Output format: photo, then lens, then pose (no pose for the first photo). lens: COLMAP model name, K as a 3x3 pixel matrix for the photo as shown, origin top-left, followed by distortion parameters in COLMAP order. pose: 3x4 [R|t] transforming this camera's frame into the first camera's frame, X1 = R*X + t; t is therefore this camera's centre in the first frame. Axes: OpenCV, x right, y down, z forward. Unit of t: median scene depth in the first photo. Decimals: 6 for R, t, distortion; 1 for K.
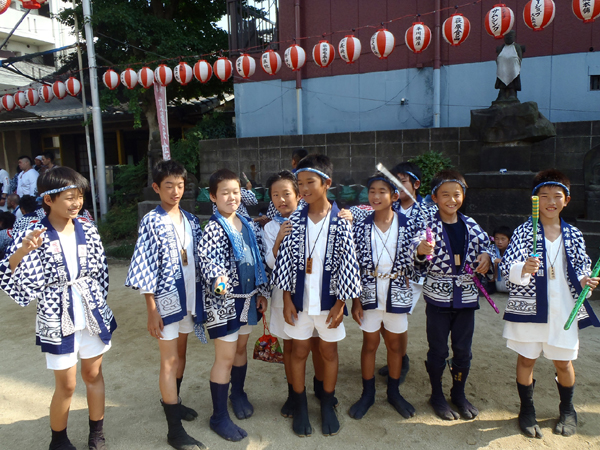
lens RADIAL K [[511.5, 0, 300.2], [0, 511.5, 213.1], [0, 0, 1]] dist [-0.001433, -0.000013]
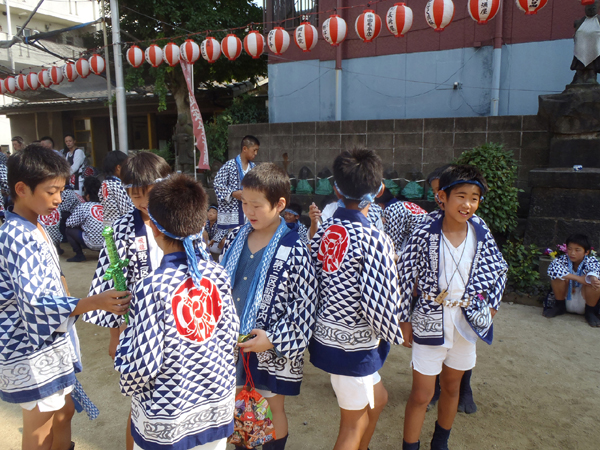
lens RADIAL K [[511.5, 0, 300.2], [0, 511.5, 213.1], [0, 0, 1]] dist [-0.001433, -0.000013]
pose [[0.996946, 0.033633, -0.070479, 0.002429], [-0.032139, 0.999236, 0.022230, -0.009566], [0.071173, -0.019897, 0.997266, 0.100253]]
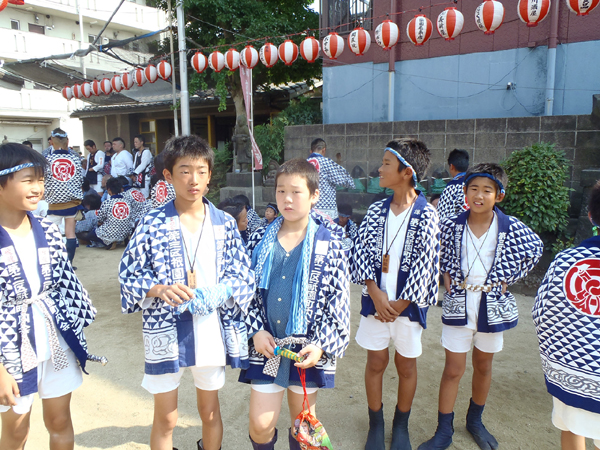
lens RADIAL K [[511.4, 0, 298.7], [0, 511.4, 218.4], [0, 0, 1]] dist [-0.003009, -0.002365]
pose [[0.983045, 0.048557, -0.176817, 0.009570], [-0.043166, 0.998482, 0.034211, -0.003120], [0.178210, -0.025998, 0.983649, 0.059074]]
